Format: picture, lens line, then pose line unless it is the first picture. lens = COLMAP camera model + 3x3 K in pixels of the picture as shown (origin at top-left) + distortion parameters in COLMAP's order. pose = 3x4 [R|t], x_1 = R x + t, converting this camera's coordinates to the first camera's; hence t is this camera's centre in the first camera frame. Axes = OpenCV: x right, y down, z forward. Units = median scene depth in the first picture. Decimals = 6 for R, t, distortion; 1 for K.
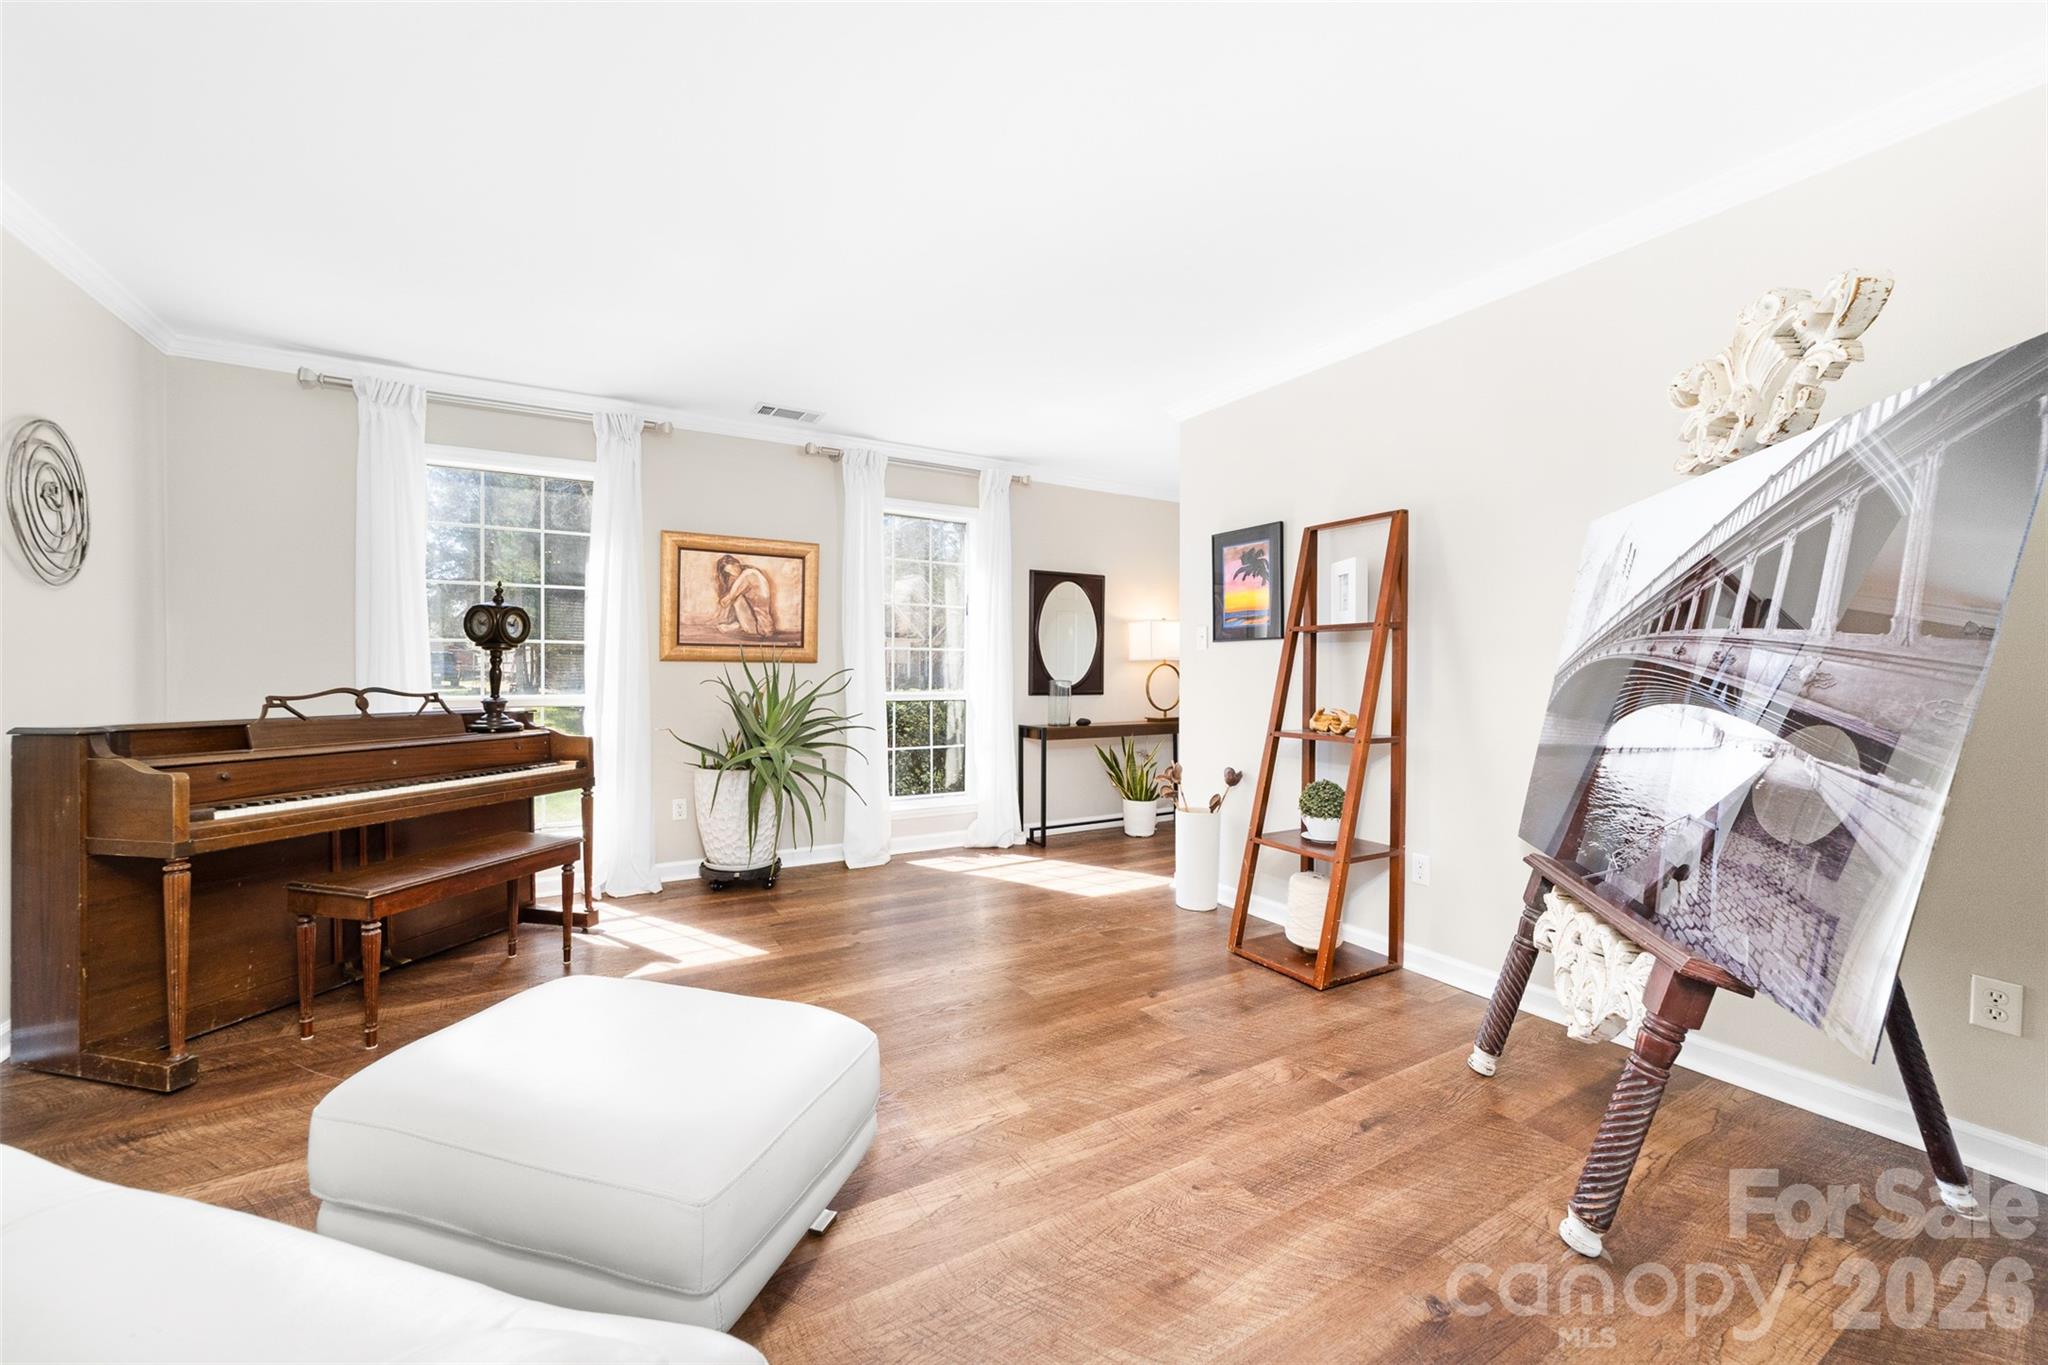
lens RADIAL K [[821.0, 0, 1022.2], [0, 821.0, 671.6], [0, 0, 1]] dist [-0.001361, 0.000057]
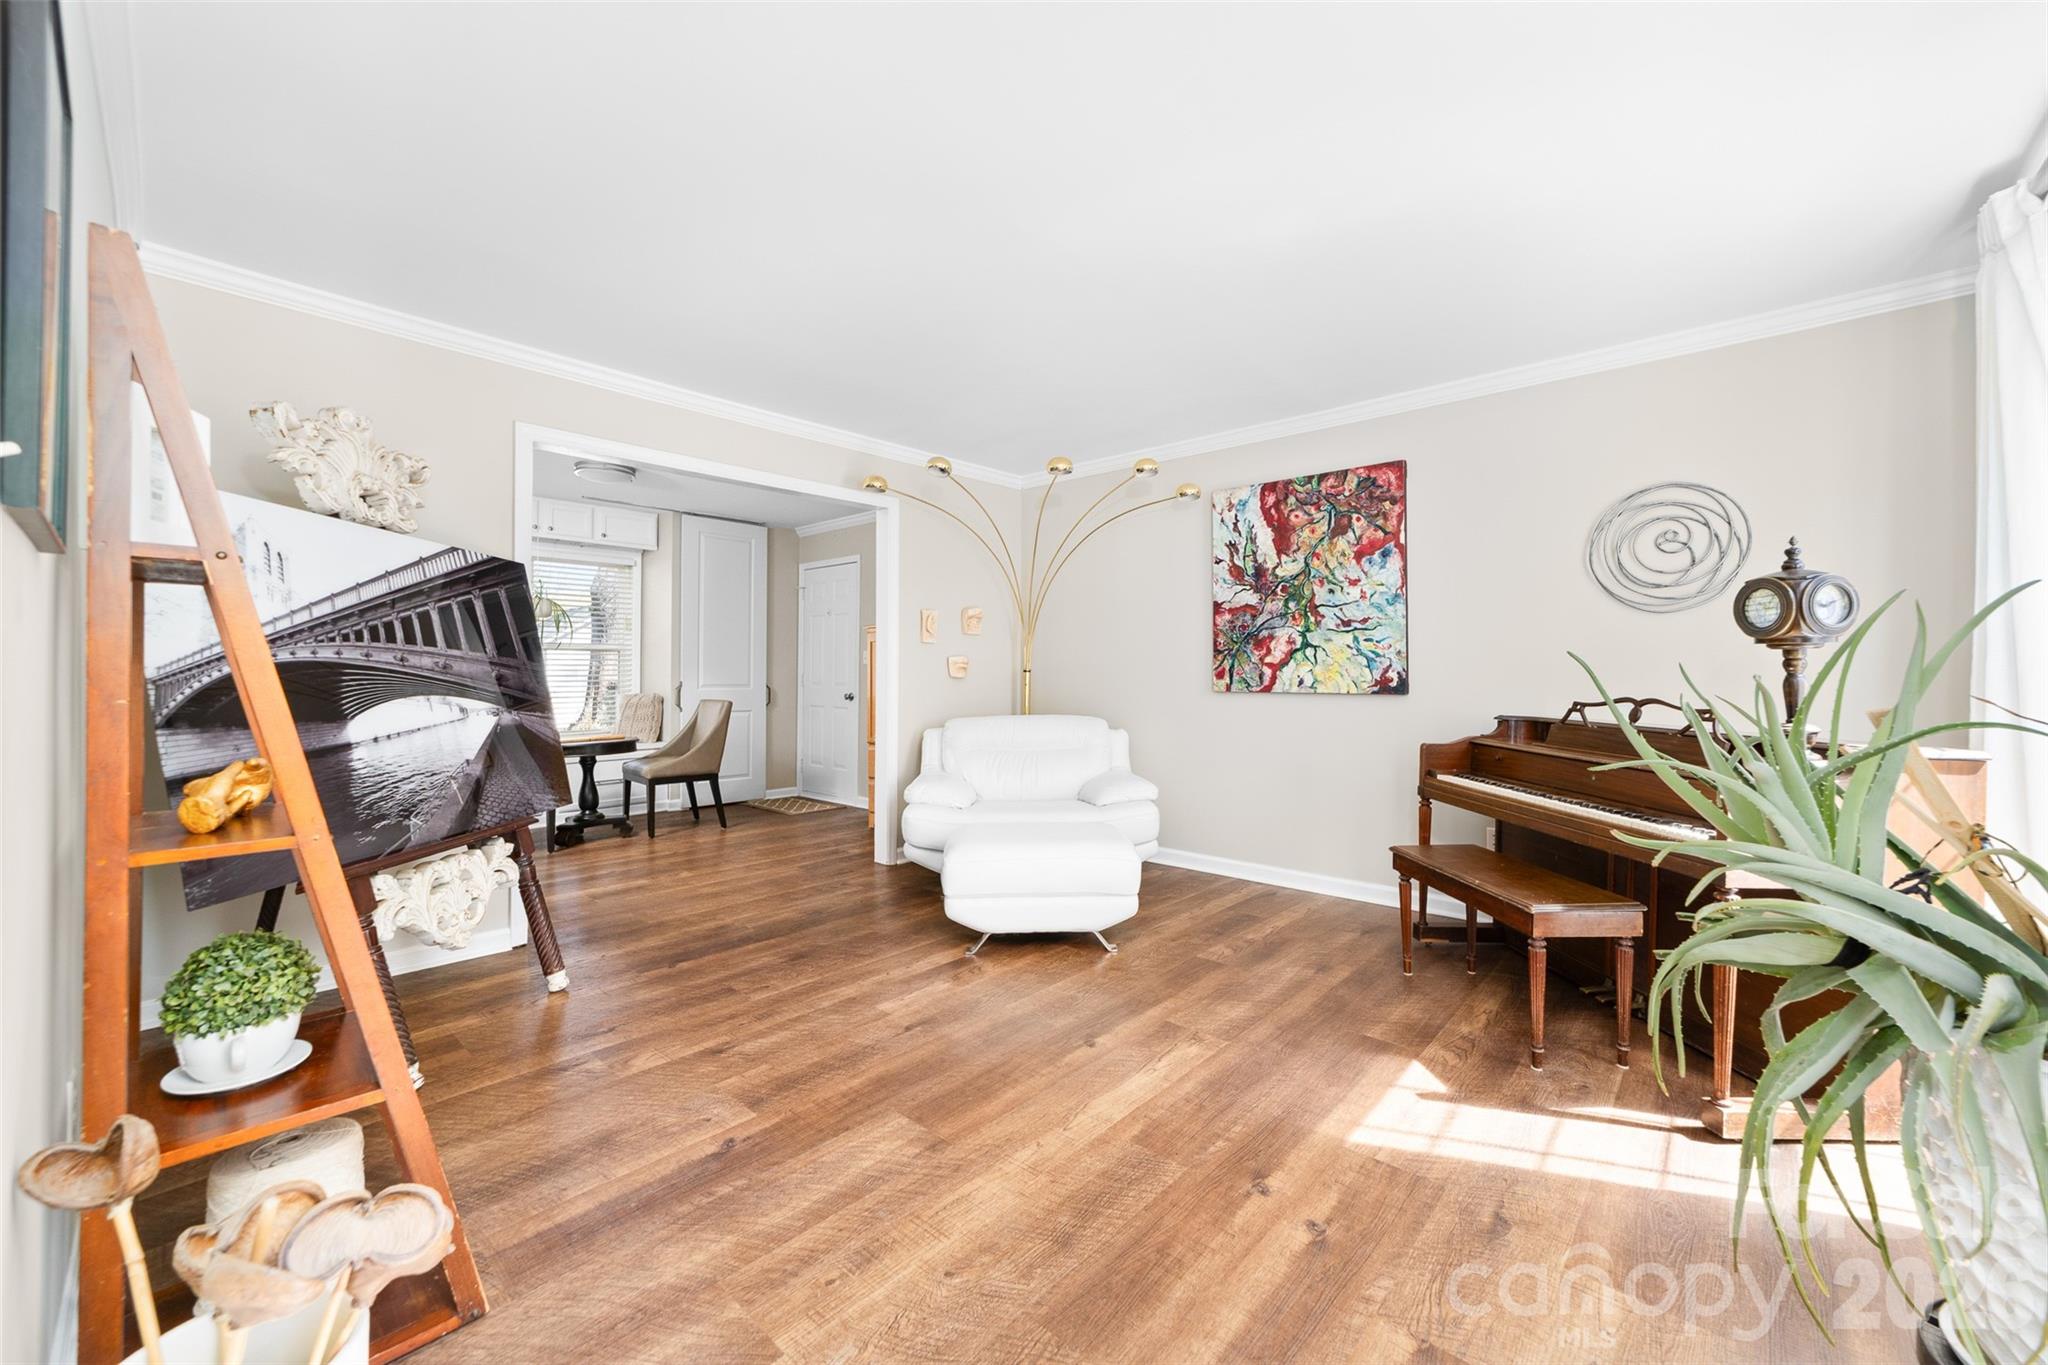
lens RADIAL K [[821.0, 0, 1022.2], [0, 821.0, 671.6], [0, 0, 1]] dist [-0.001361, 0.000057]
pose [[-0.960498, -0.005265, -0.278236, 0.125185], [-0.005092, 0.999986, -0.001343, -0.005092], [0.278240, 0.000127, -0.960512, 1.881282]]
